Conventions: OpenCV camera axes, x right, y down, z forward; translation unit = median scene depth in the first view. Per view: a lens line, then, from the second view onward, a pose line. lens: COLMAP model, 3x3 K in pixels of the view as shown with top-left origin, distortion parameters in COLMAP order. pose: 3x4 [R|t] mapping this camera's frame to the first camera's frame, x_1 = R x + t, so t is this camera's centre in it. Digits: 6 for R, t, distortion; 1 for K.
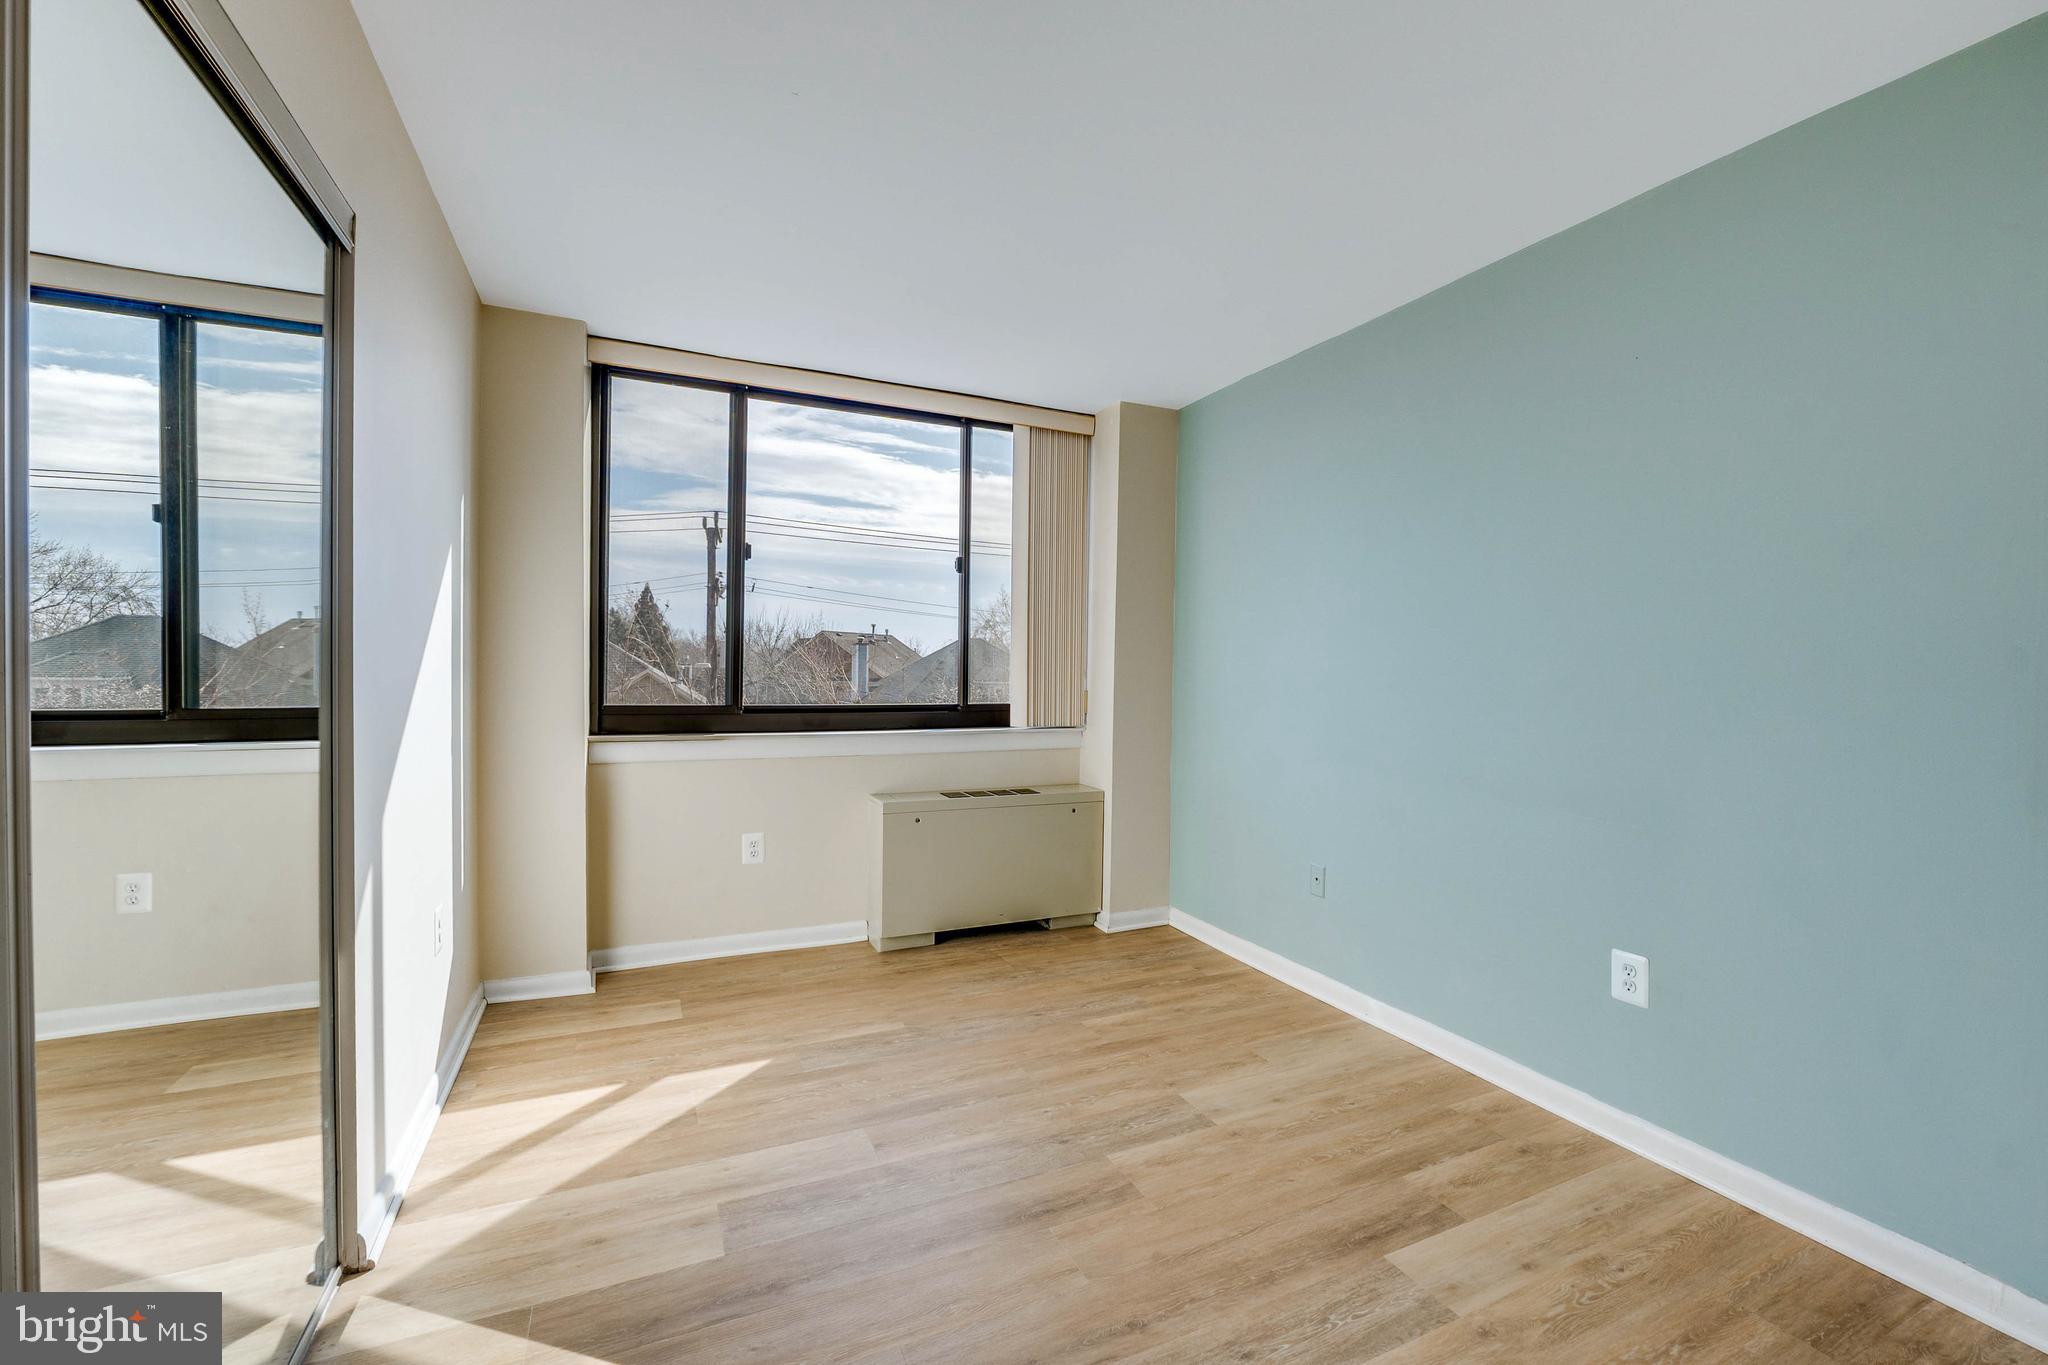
lens RADIAL K [[849.1, 0, 1019.7], [0, 849.1, 672.8], [0, 0, 1]] dist [-0.012156, -0.000028]
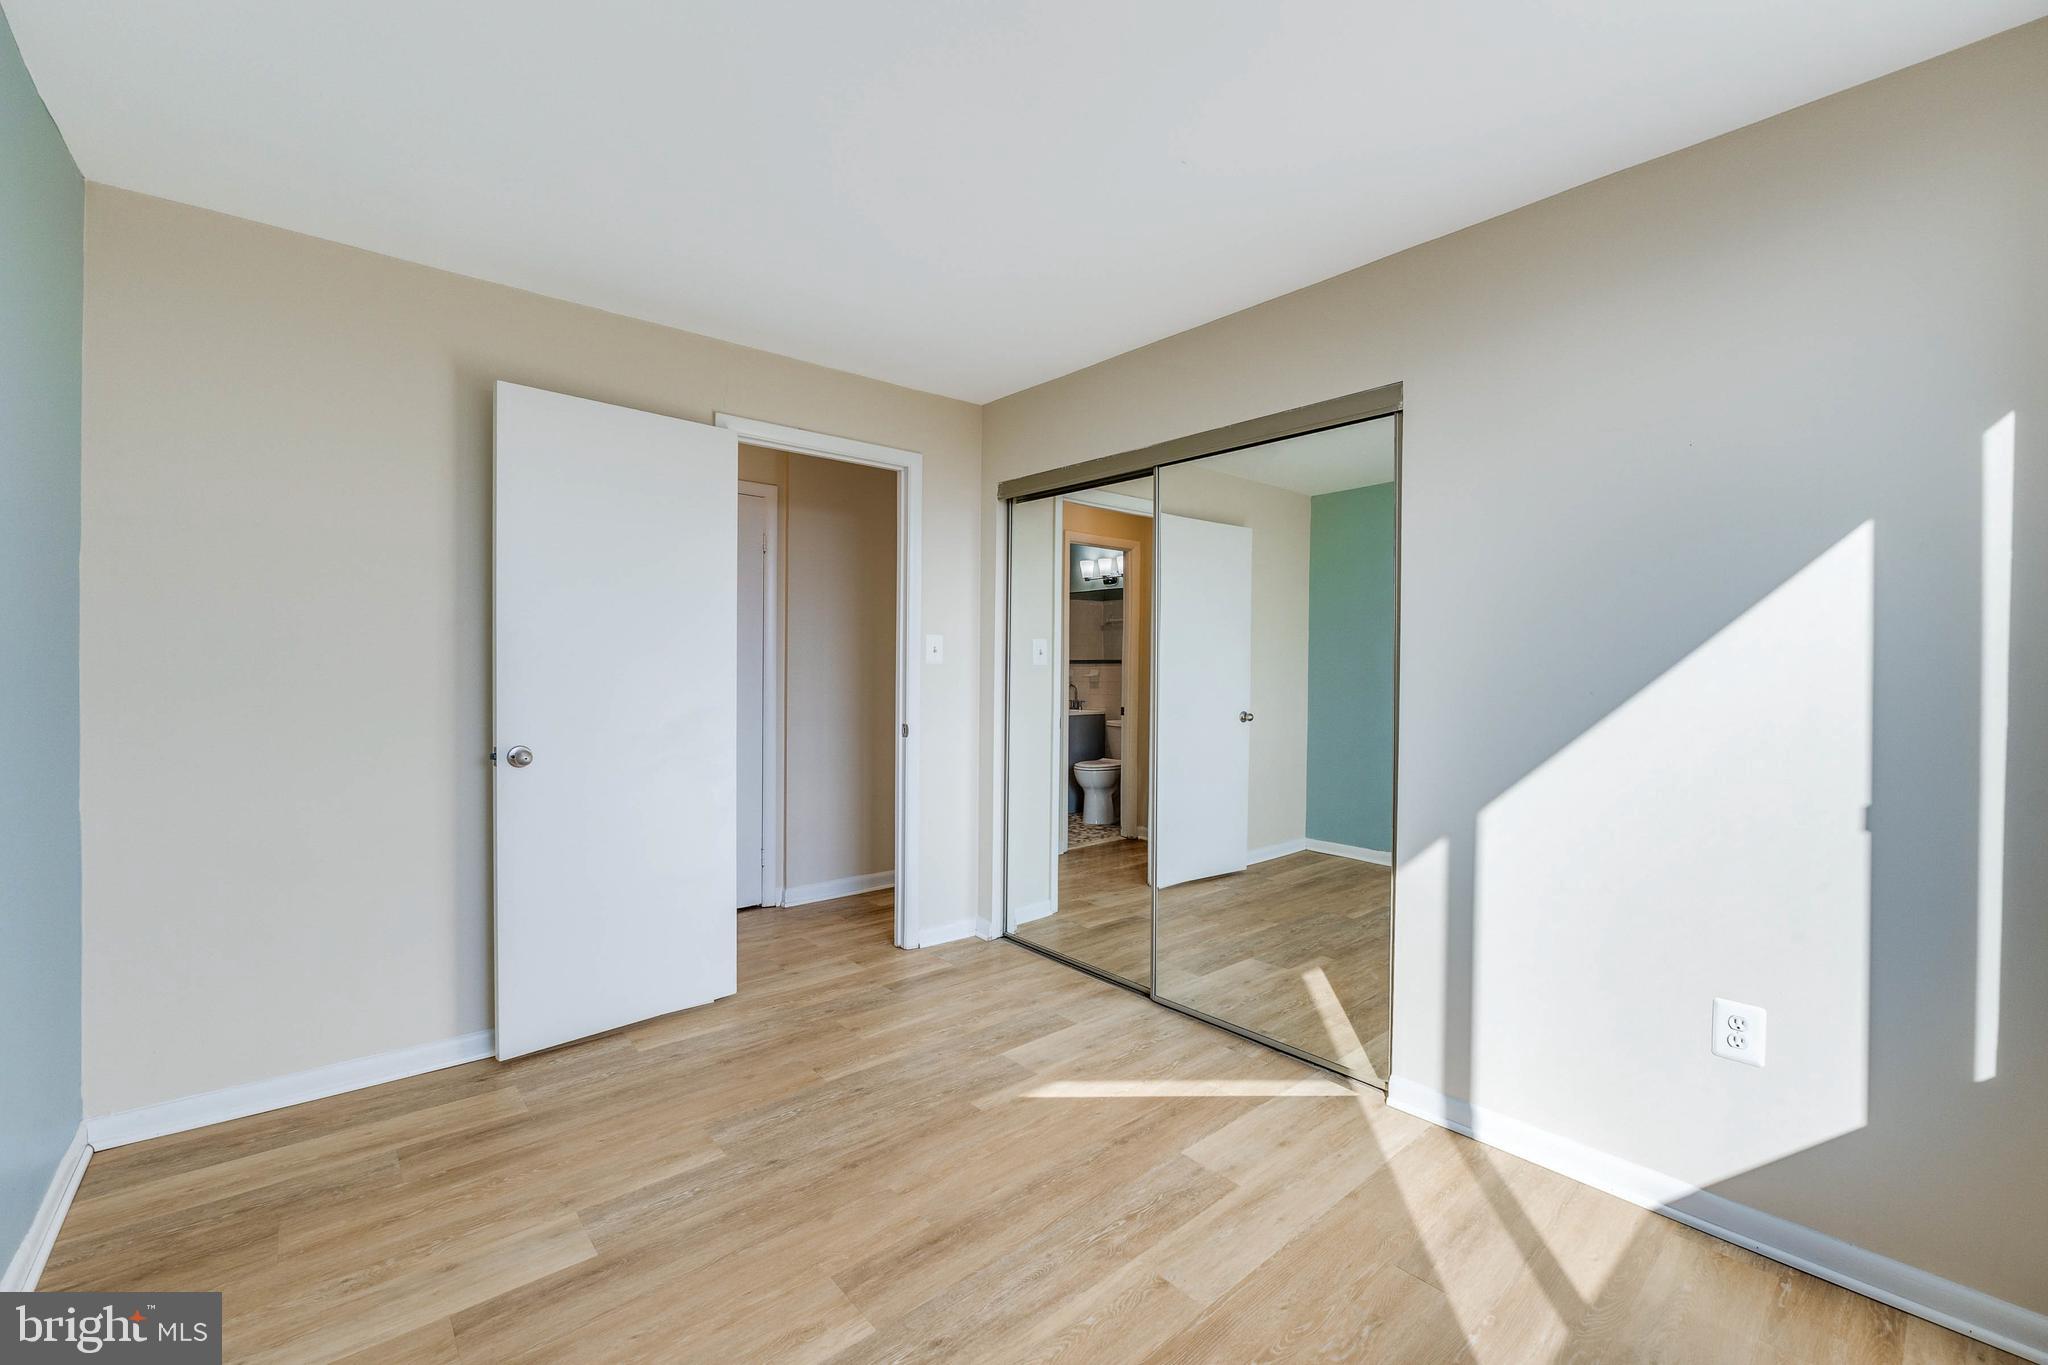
lens RADIAL K [[849.1, 0, 1016.0], [0, 849.1, 673.6], [0, 0, 1]] dist [-0.012156, -0.000028]
pose [[-0.960780, -0.019880, -0.276598, 0.226553], [-0.024914, 0.999582, 0.014698, -0.029579], [0.276190, 0.021012, -0.960873, 1.952301]]
